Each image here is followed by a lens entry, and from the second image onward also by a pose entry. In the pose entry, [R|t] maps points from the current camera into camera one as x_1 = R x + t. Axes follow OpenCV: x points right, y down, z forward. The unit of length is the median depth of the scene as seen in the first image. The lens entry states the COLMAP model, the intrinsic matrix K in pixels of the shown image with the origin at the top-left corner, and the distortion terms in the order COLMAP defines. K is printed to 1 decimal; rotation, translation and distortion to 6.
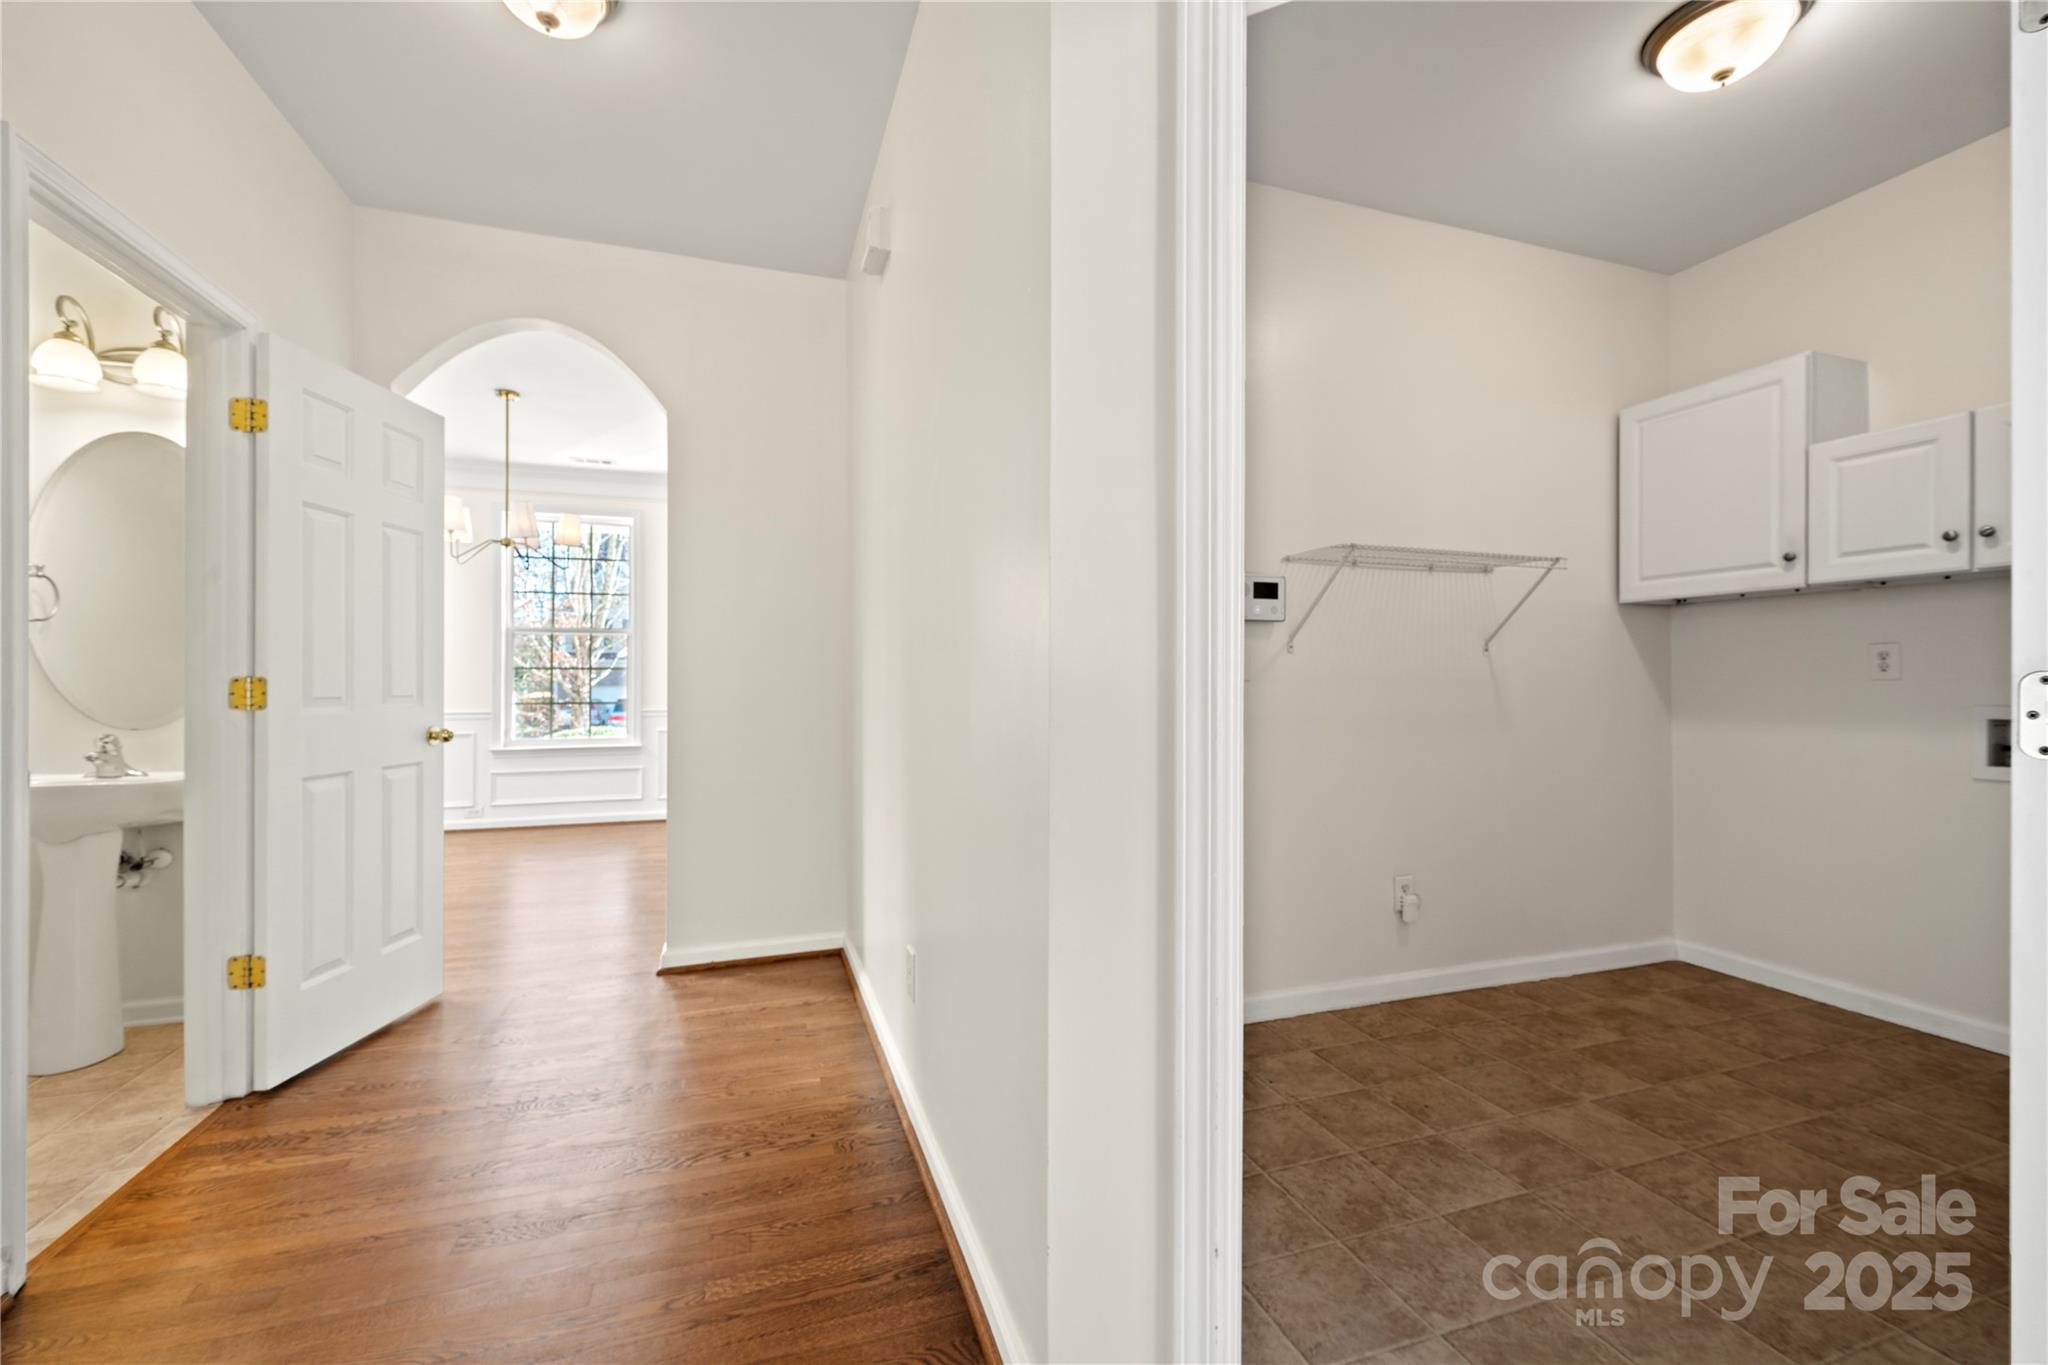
lens RADIAL K [[830.1, 0, 1020.7], [0, 830.1, 689.6], [0, 0, 1]] dist [-0.001004, 0.000499]
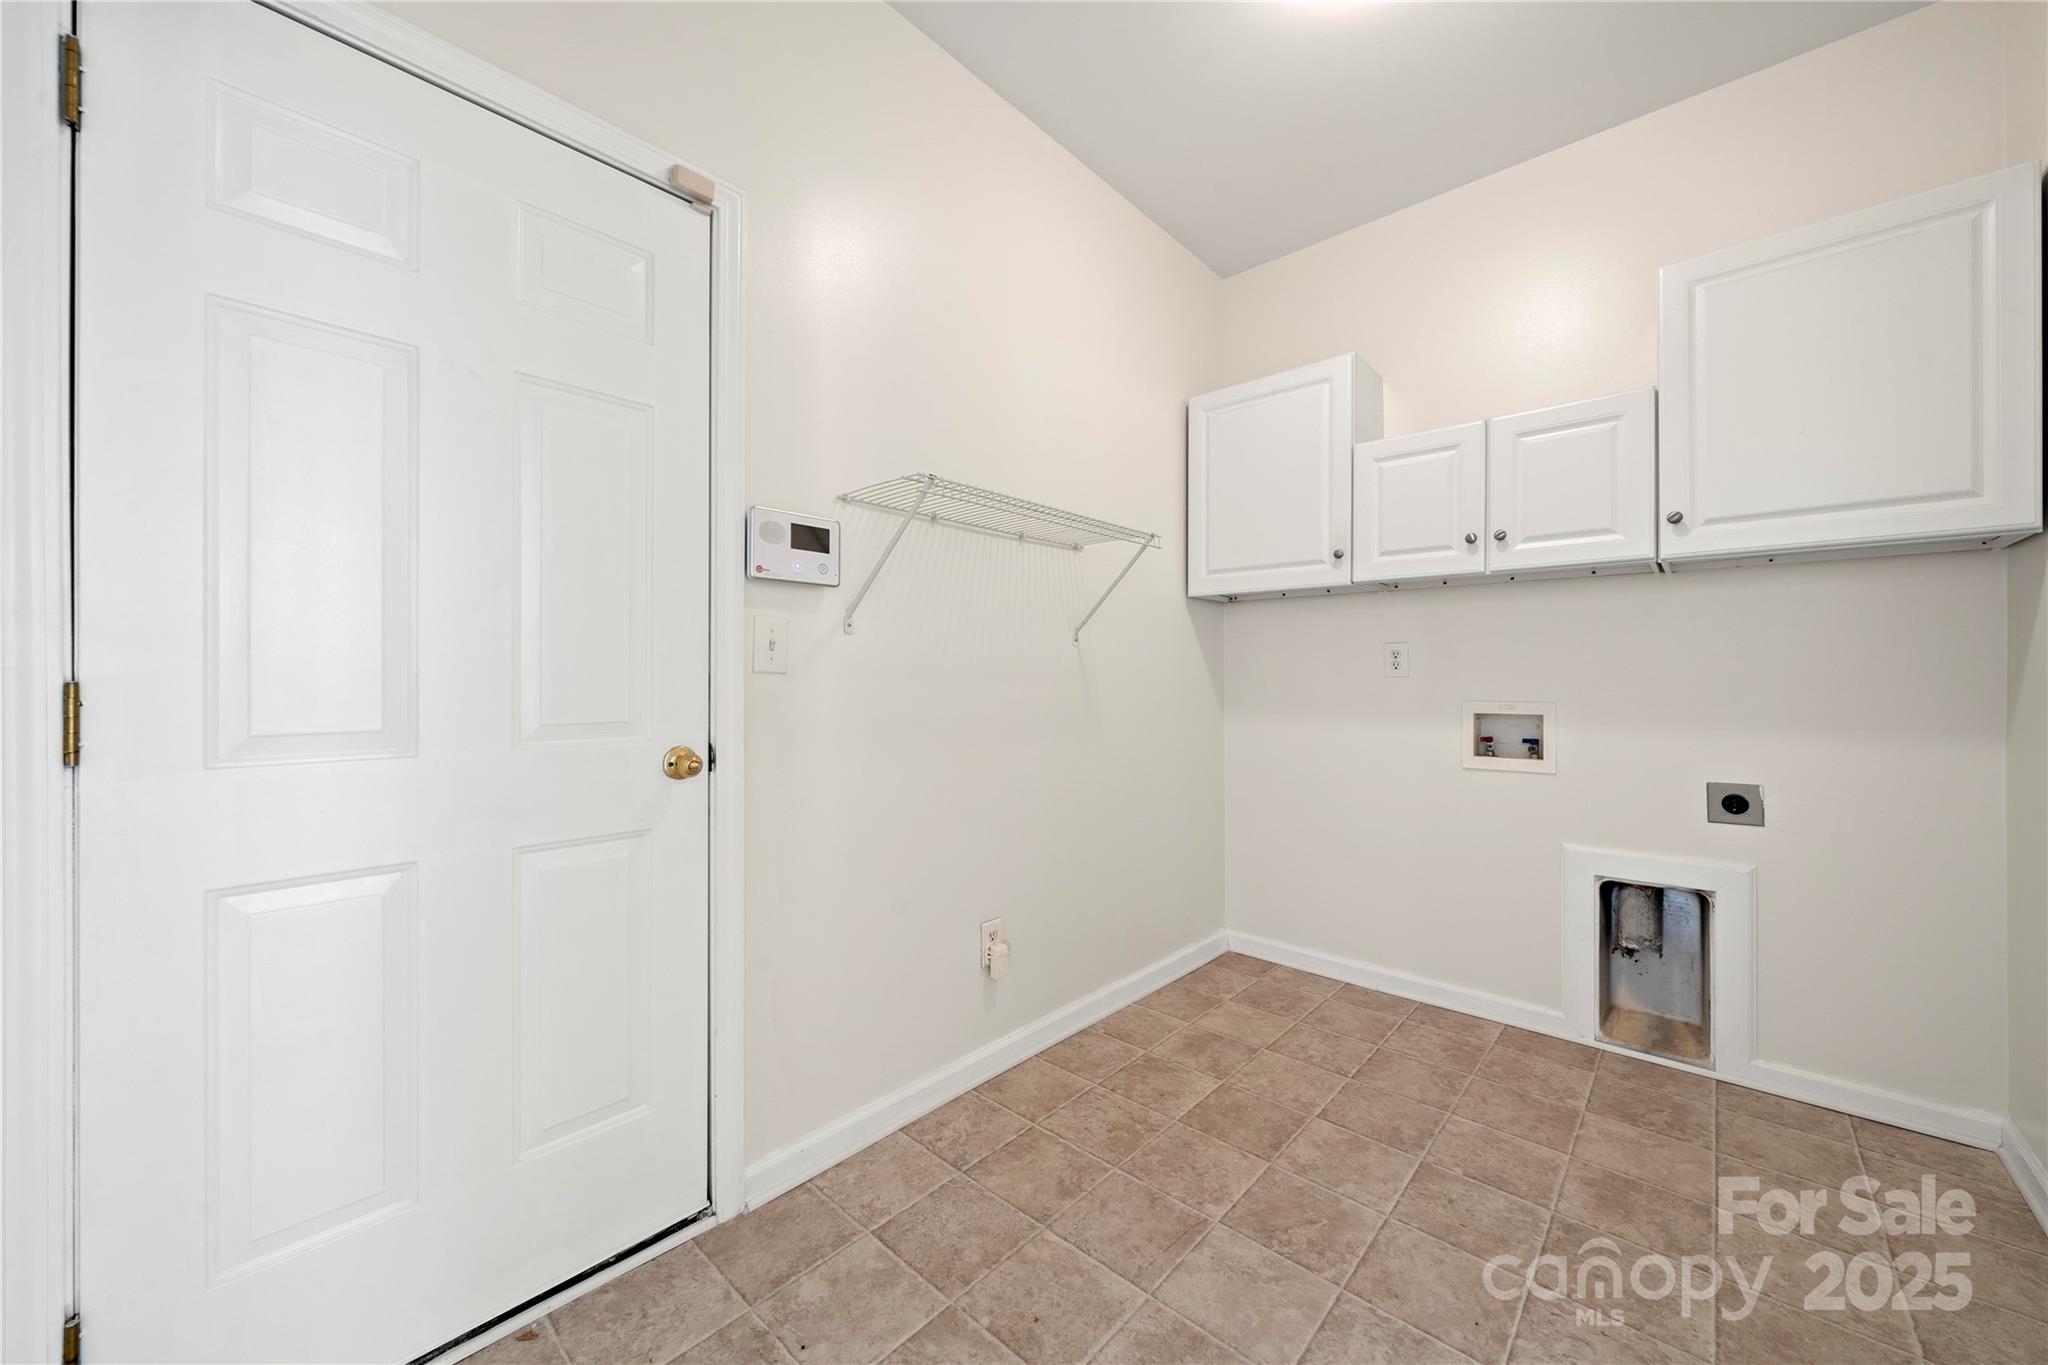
lens RADIAL K [[755.3, 0, 1023.6], [0, 755.3, 683.5], [0, 0, 1]] dist [-0.000232, 0.000099]
pose [[0.876098, 0.000531, 0.482133, 0.152265], [-0.001123, 0.999999, 0.000940, -0.003401], [-0.482132, -0.001365, 0.876098, 0.383350]]
